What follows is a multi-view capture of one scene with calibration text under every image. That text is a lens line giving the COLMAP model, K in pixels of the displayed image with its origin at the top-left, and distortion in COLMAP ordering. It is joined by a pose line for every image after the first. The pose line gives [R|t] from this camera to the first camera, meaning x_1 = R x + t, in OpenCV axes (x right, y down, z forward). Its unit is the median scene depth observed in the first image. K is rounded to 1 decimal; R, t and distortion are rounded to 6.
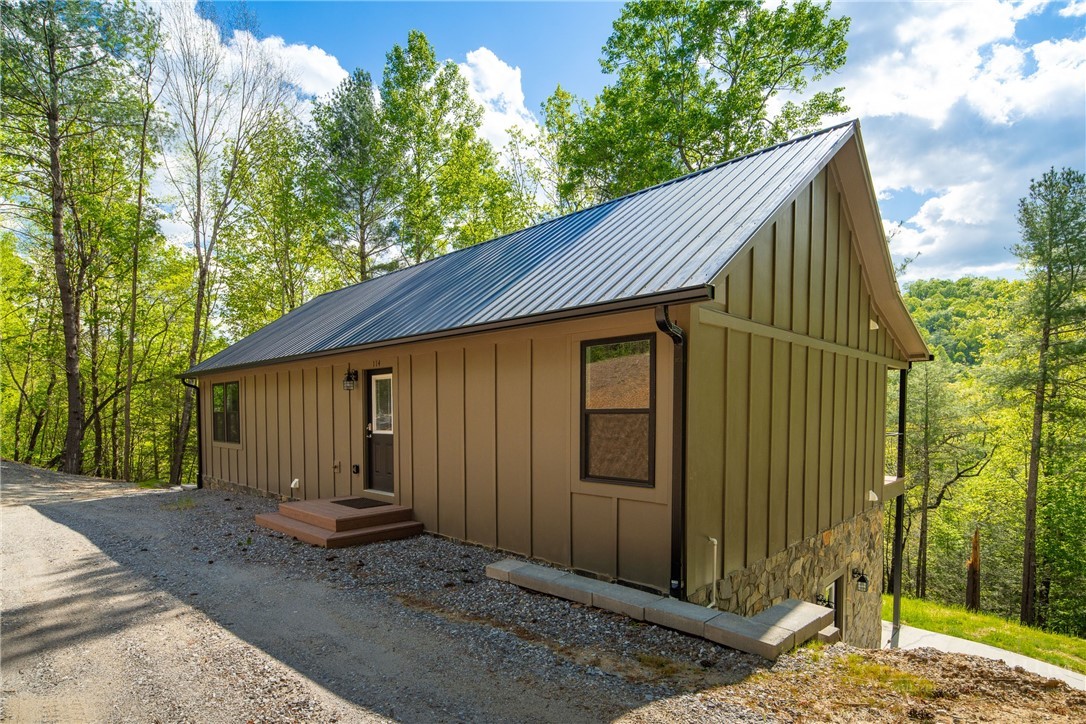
lens RADIAL K [[557.9, 0, 499.4], [0, 557.9, 442.5], [0, 0, 1]] dist [-0.002827, -0.001151]
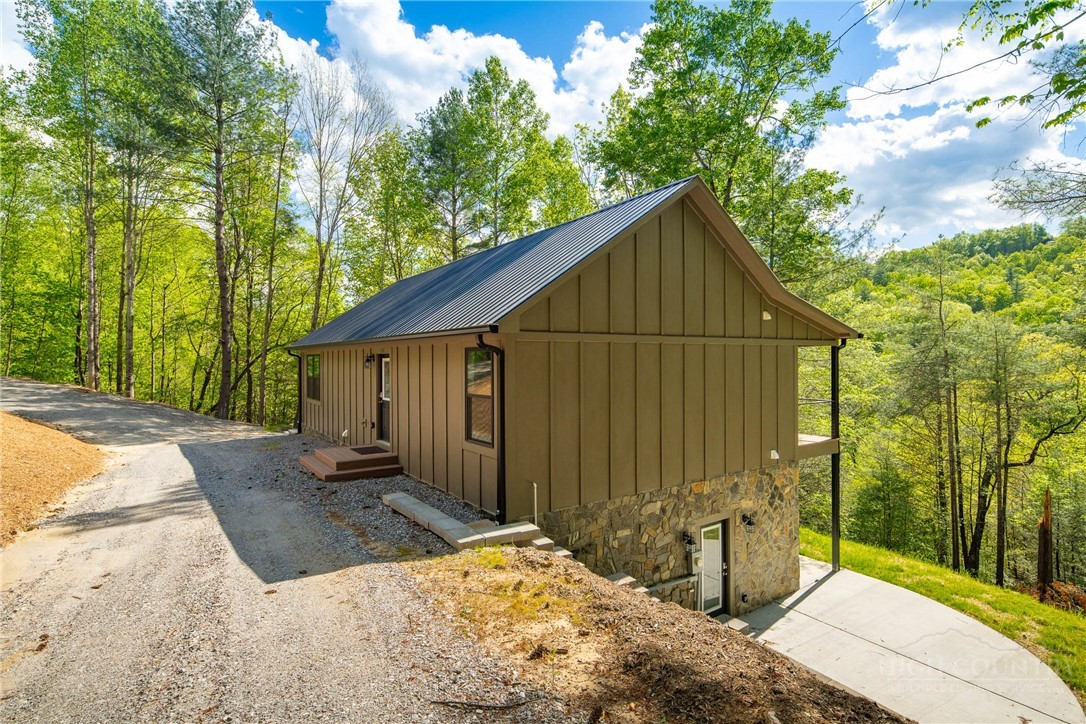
lens RADIAL K [[529.7, 0, 543.0], [0, 529.7, 362.0], [0, 0, 1]] dist [-0.001000, -0.000067]
pose [[0.987077, -0.000247, -0.160248, 0.203251], [-0.007407, 0.998860, -0.047163, -0.027239], [0.160076, 0.047740, 0.985949, -0.130110]]
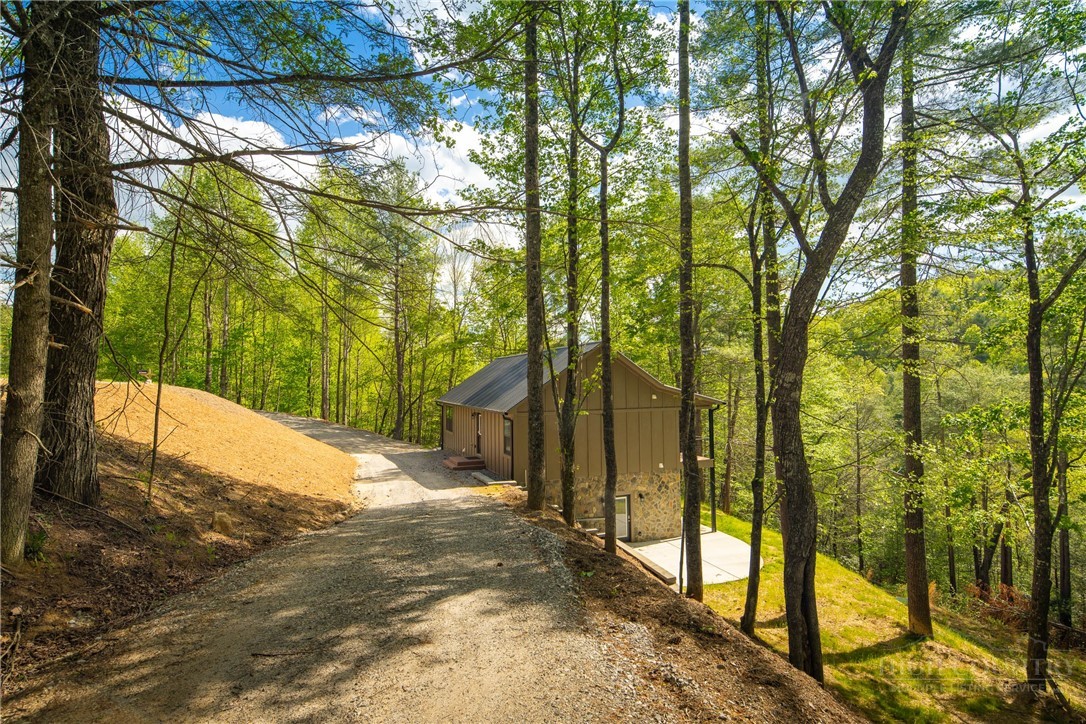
lens RADIAL K [[541.7, 0, 543.0], [0, 541.7, 362.0], [0, 0, 1]] dist [0.000657, 0.000025]
pose [[0.918806, -0.021481, -0.394126, 0.650529], [-0.012170, 0.996502, -0.082683, -0.087806], [0.394523, 0.080766, 0.915330, -0.808080]]
